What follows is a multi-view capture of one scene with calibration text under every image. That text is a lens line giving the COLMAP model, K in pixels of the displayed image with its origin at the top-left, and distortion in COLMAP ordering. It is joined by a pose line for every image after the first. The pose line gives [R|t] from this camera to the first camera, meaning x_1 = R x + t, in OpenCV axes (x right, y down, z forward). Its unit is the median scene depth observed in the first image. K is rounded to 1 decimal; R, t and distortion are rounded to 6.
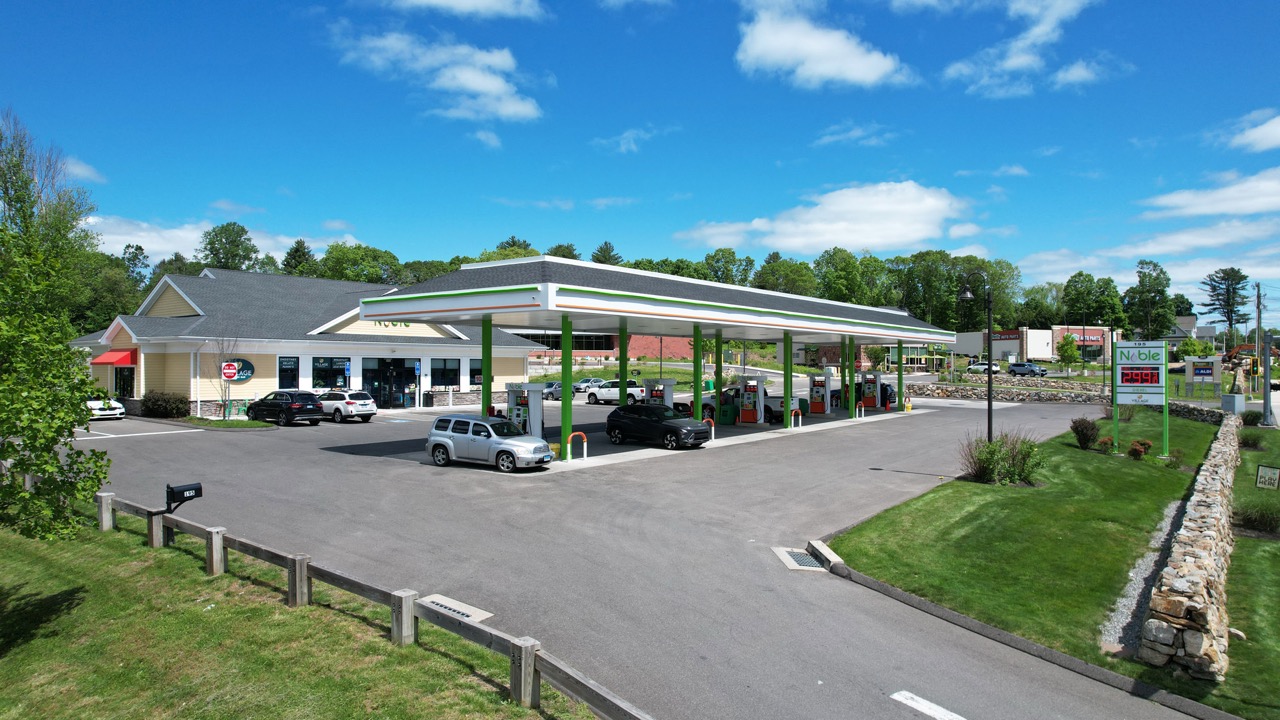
lens RADIAL K [[822.3, 0, 640.0], [0, 822.3, 360.0], [0, 0, 1]] dist [-0.077931, 0.065243]
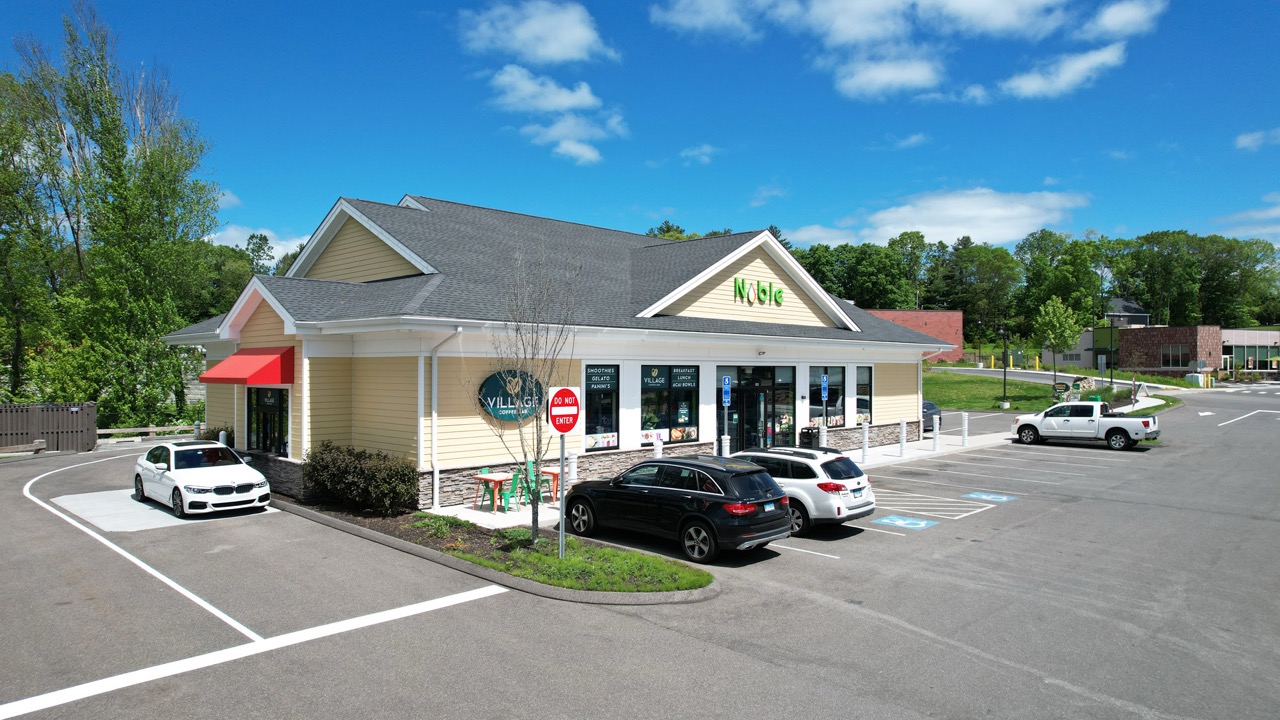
lens RADIAL K [[822.3, 0, 640.0], [0, 822.3, 360.0], [0, 0, 1]] dist [-0.077931, 0.065243]
pose [[0.993264, 0.000006, -0.115876, -0.345423], [-0.000086, 1.000000, -0.000687, -0.006263], [0.115876, 0.000692, 0.993263, 0.520028]]
